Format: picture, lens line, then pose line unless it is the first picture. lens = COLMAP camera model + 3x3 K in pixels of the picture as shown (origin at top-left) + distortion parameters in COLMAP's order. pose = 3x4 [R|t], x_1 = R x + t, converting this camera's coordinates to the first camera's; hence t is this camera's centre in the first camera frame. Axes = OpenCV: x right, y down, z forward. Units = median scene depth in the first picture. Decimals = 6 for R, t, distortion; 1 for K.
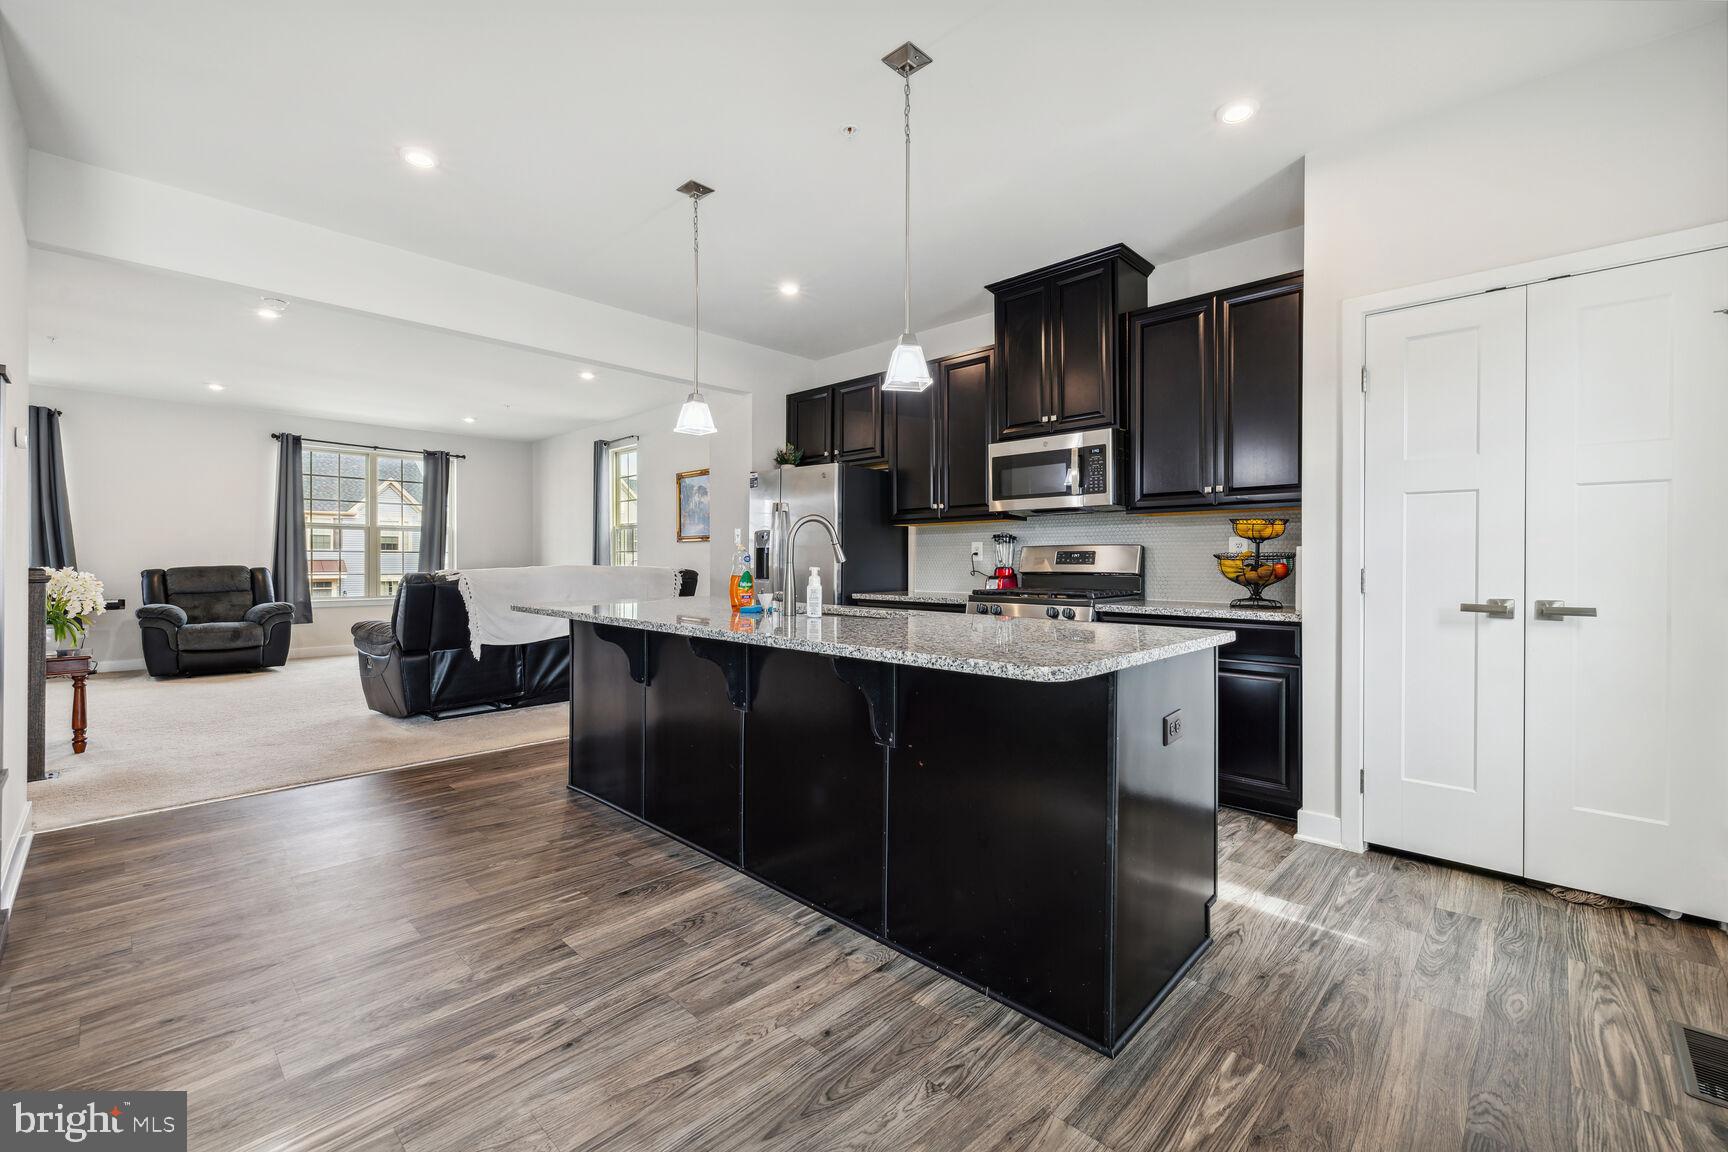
lens RADIAL K [[724.3, 0, 871.0], [0, 724.3, 561.7], [0, 0, 1]] dist [-0.000293, -0.000378]
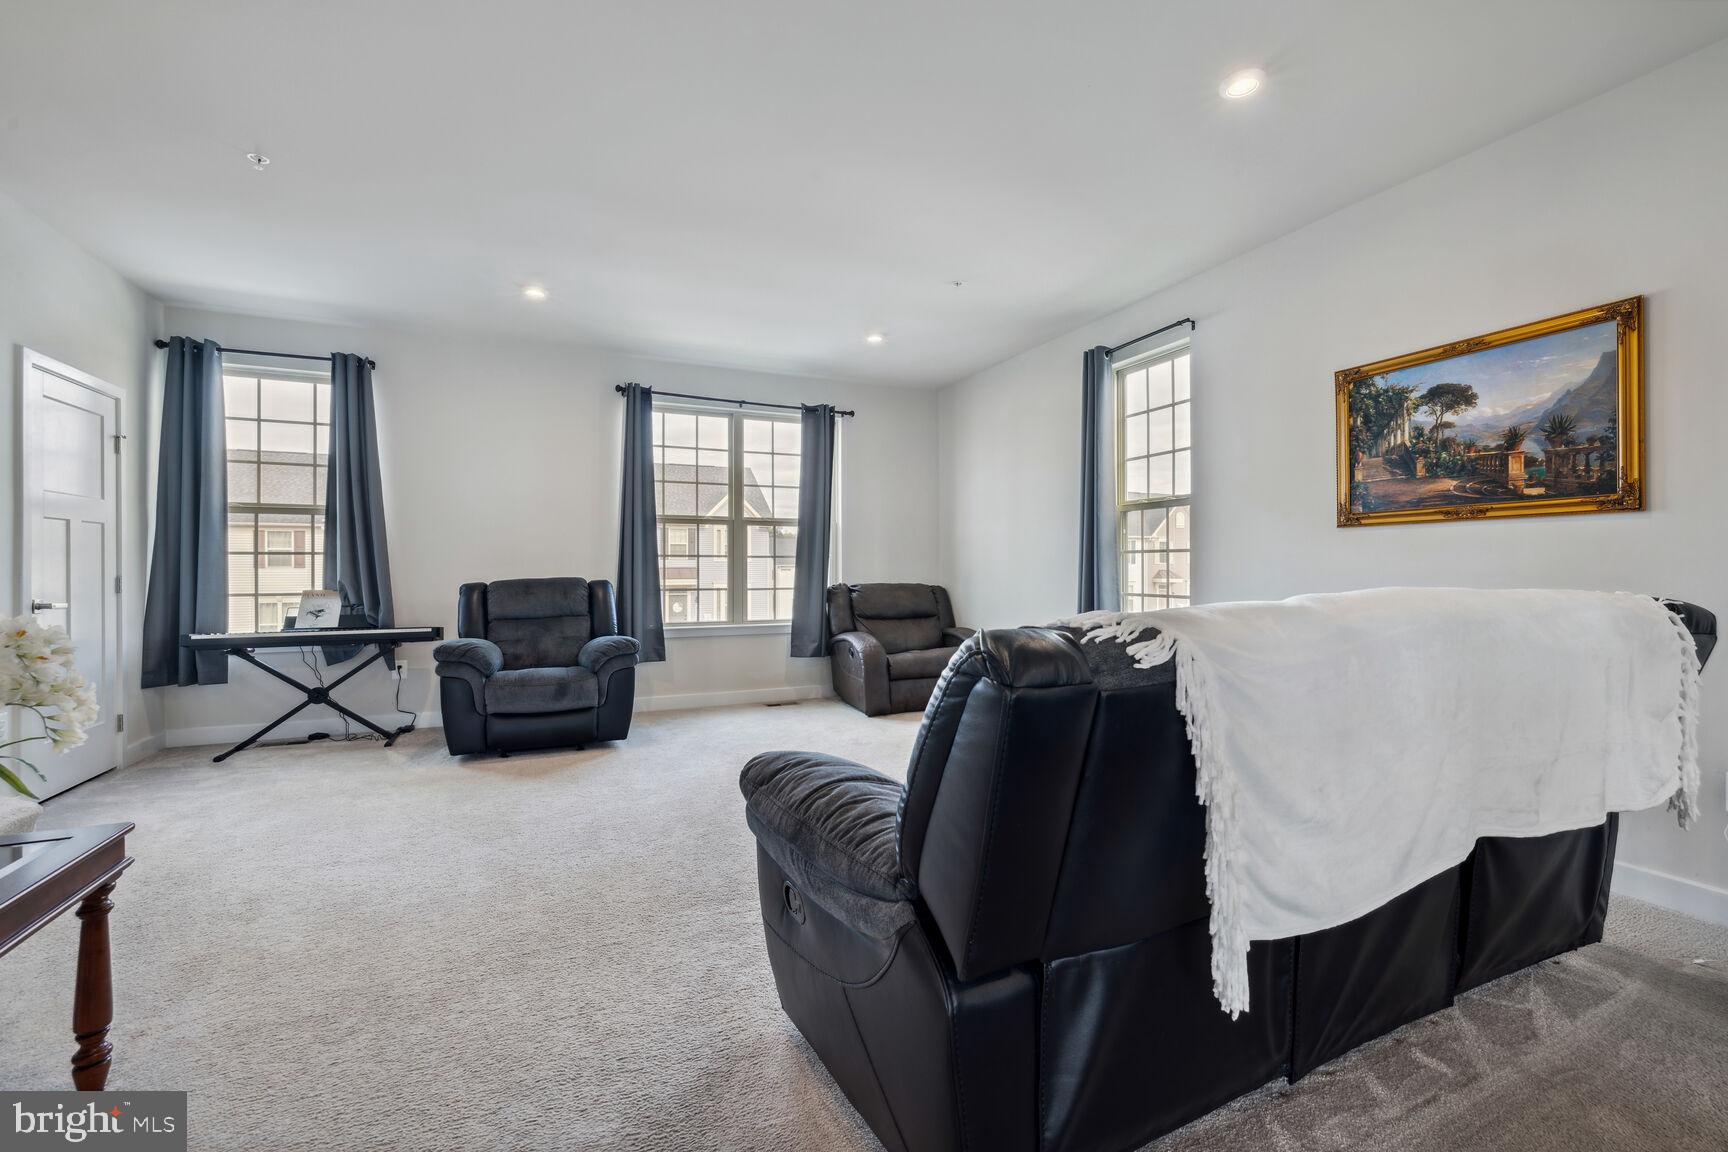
lens RADIAL K [[724.3, 0, 871.0], [0, 724.3, 561.7], [0, 0, 1]] dist [-0.000293, -0.000378]
pose [[0.924839, -0.006058, -0.380311, -0.366746], [0.002512, 0.999949, -0.009819, -0.002228], [0.380351, 0.008126, 0.924806, 0.488545]]
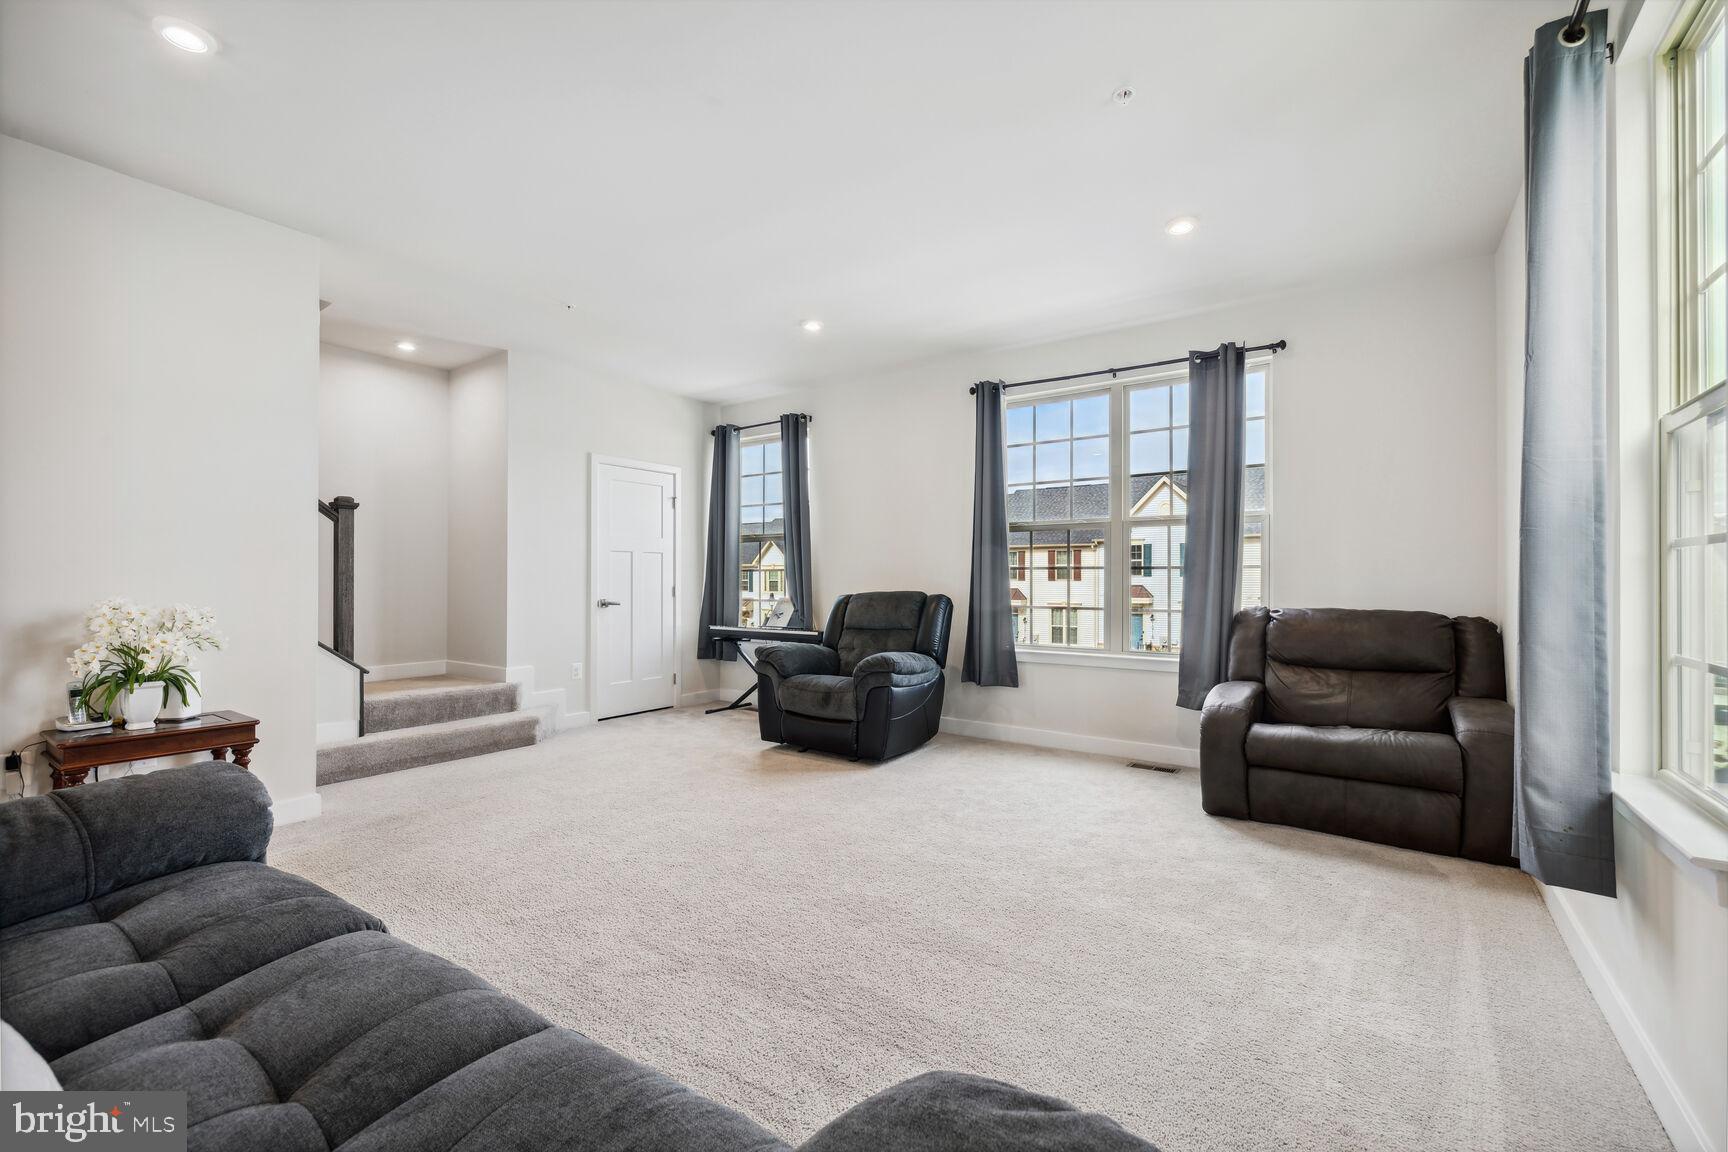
lens RADIAL K [[728.9, 0, 864.0], [0, 728.9, 576.0], [0, 0, 1]] dist [0.001219, -0.000047]
pose [[0.145710, -0.007461, -0.989299, -0.207885], [-0.001423, 0.999969, -0.007751, -0.004121], [0.989326, 0.002537, 0.145695, 0.873394]]
